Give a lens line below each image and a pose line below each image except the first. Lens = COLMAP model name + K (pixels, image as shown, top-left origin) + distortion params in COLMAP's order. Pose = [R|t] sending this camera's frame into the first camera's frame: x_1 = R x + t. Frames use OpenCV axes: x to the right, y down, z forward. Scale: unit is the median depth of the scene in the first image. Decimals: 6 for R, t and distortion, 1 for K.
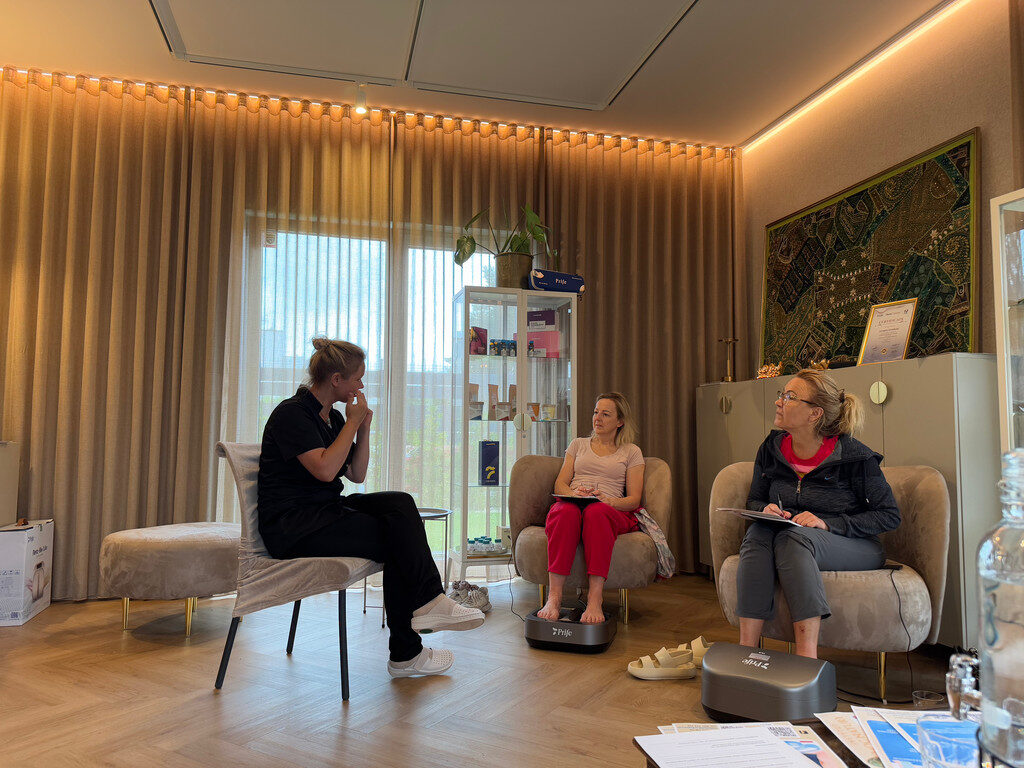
lens RADIAL K [[732.9, 0, 506.8], [0, 732.9, 387.7], [0, 0, 1]] dist [0.102971, -0.143991]
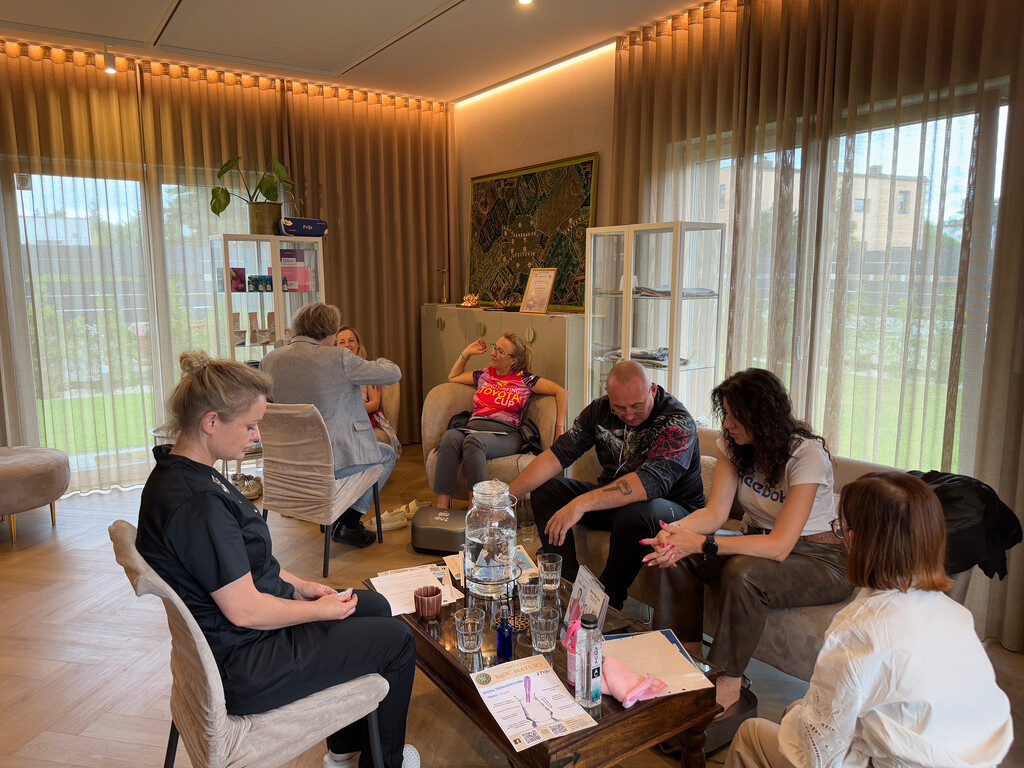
lens RADIAL K [[732.9, 0, 506.8], [0, 732.9, 387.7], [0, 0, 1]] dist [0.102971, -0.143991]
pose [[0.944391, -0.056883, 0.323868, -0.026866], [-0.017600, 0.974768, 0.222527, -0.166674], [-0.328354, -0.215852, 0.919560, -0.291403]]
